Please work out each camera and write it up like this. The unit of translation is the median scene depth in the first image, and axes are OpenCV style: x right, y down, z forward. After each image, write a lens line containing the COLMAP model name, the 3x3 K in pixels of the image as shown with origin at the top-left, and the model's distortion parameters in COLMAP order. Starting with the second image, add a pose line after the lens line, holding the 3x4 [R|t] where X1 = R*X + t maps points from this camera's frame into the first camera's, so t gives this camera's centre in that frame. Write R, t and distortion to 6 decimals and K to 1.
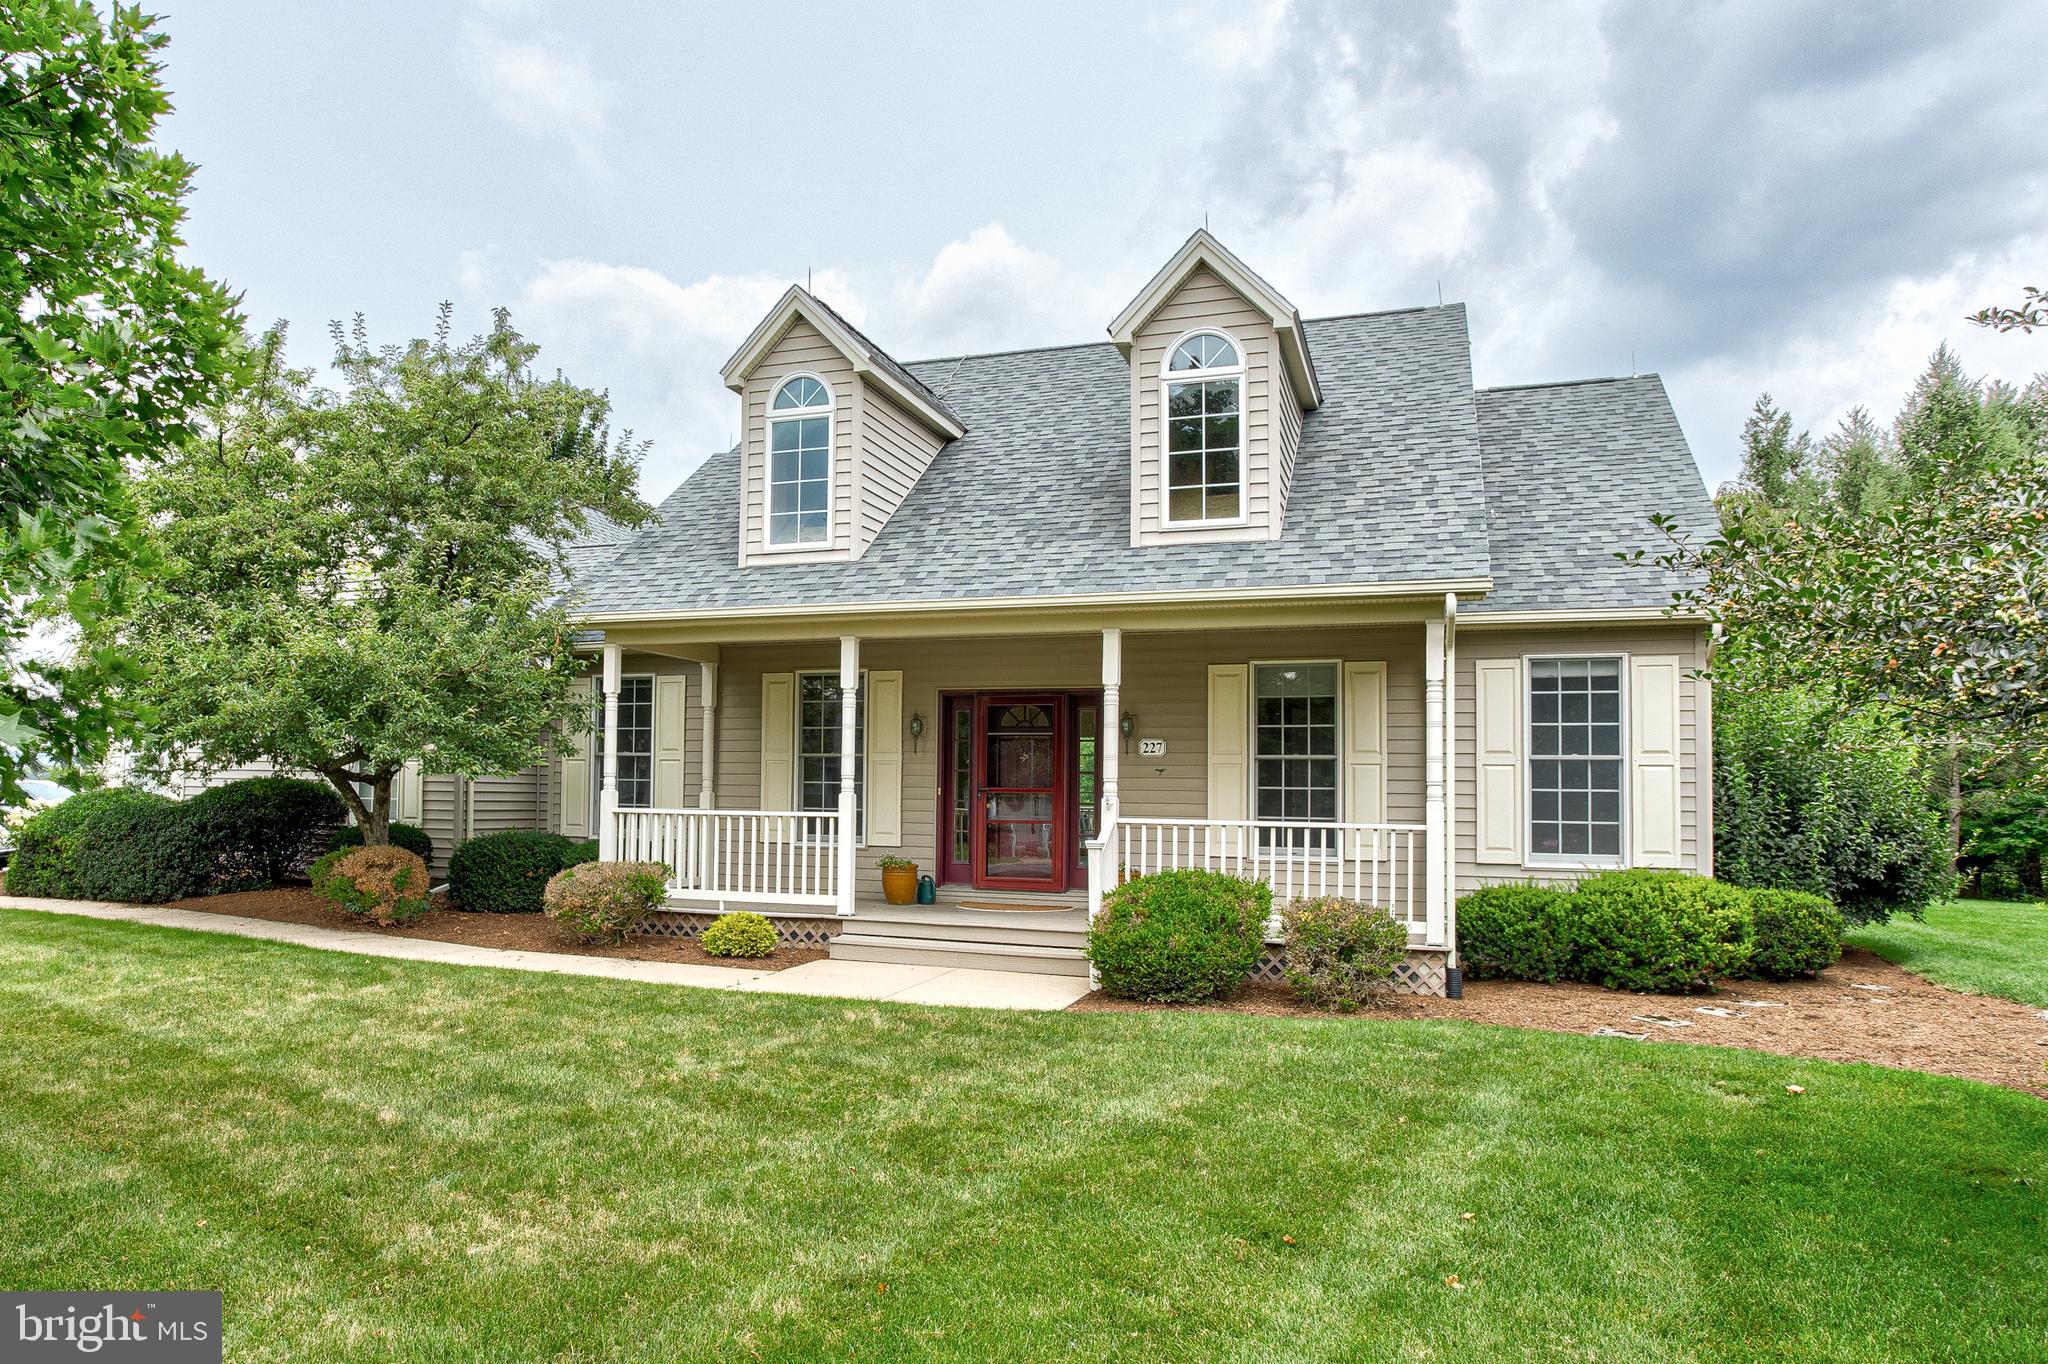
lens RADIAL K [[1039.5, 0, 1032.5], [0, 1039.5, 651.7], [0, 0, 1]] dist [-0.040260, 0.019006]
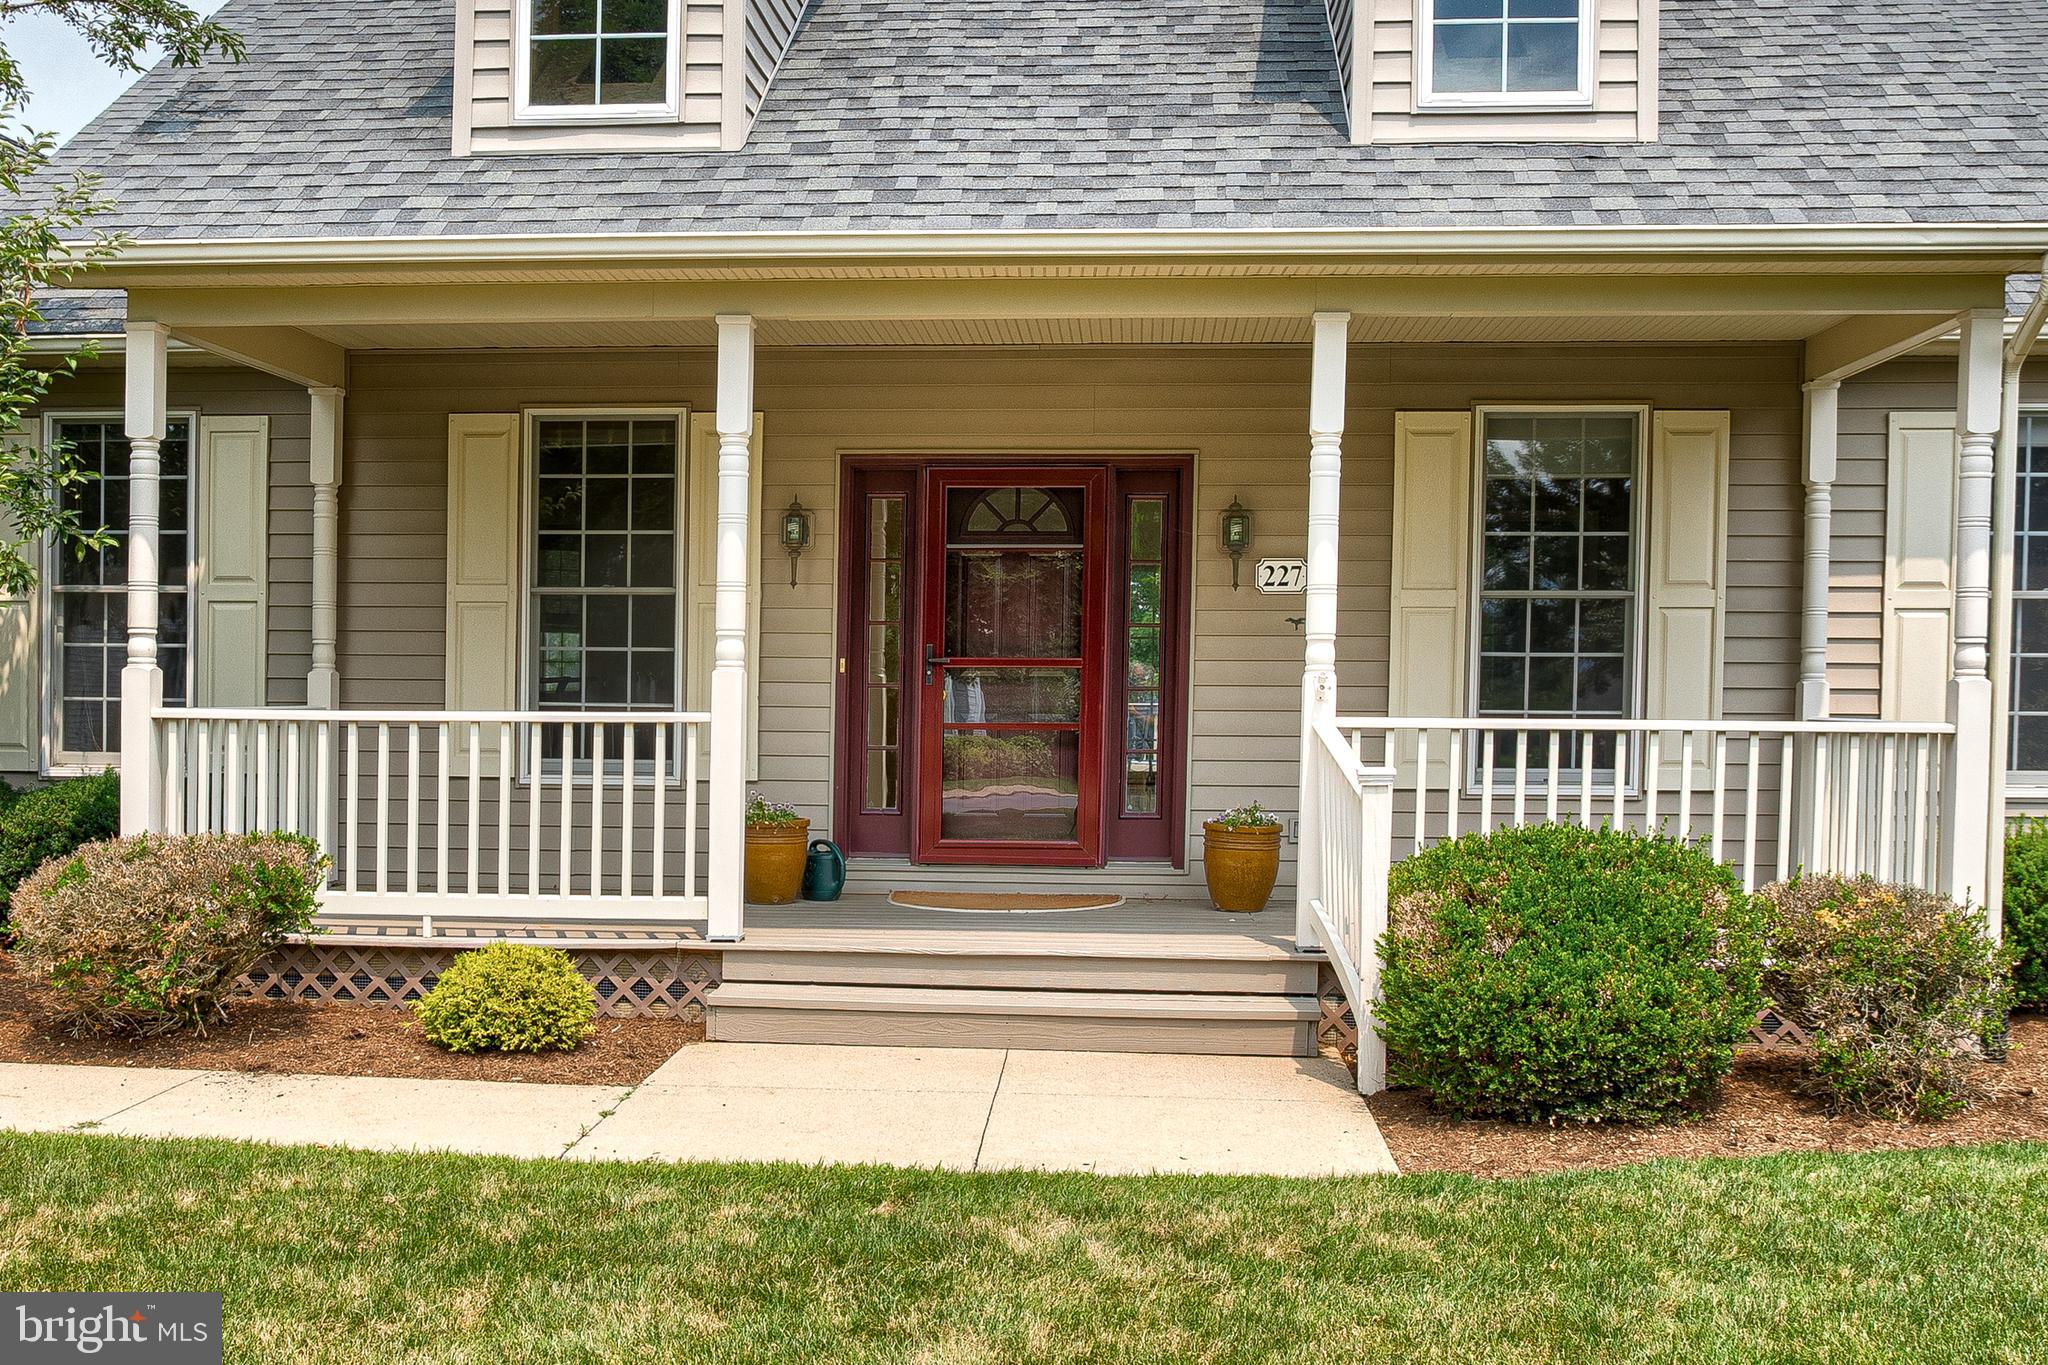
lens RADIAL K [[1724.9, 0, 1023.8], [0, 1724.9, 528.9], [0, 0, 1]] dist [-0.039327, 0.004172]
pose [[0.981348, 0.008868, 0.192035, -0.182962], [-0.018818, 0.998569, 0.050051, 0.034287], [-0.191317, -0.052731, 0.980111, 0.235804]]
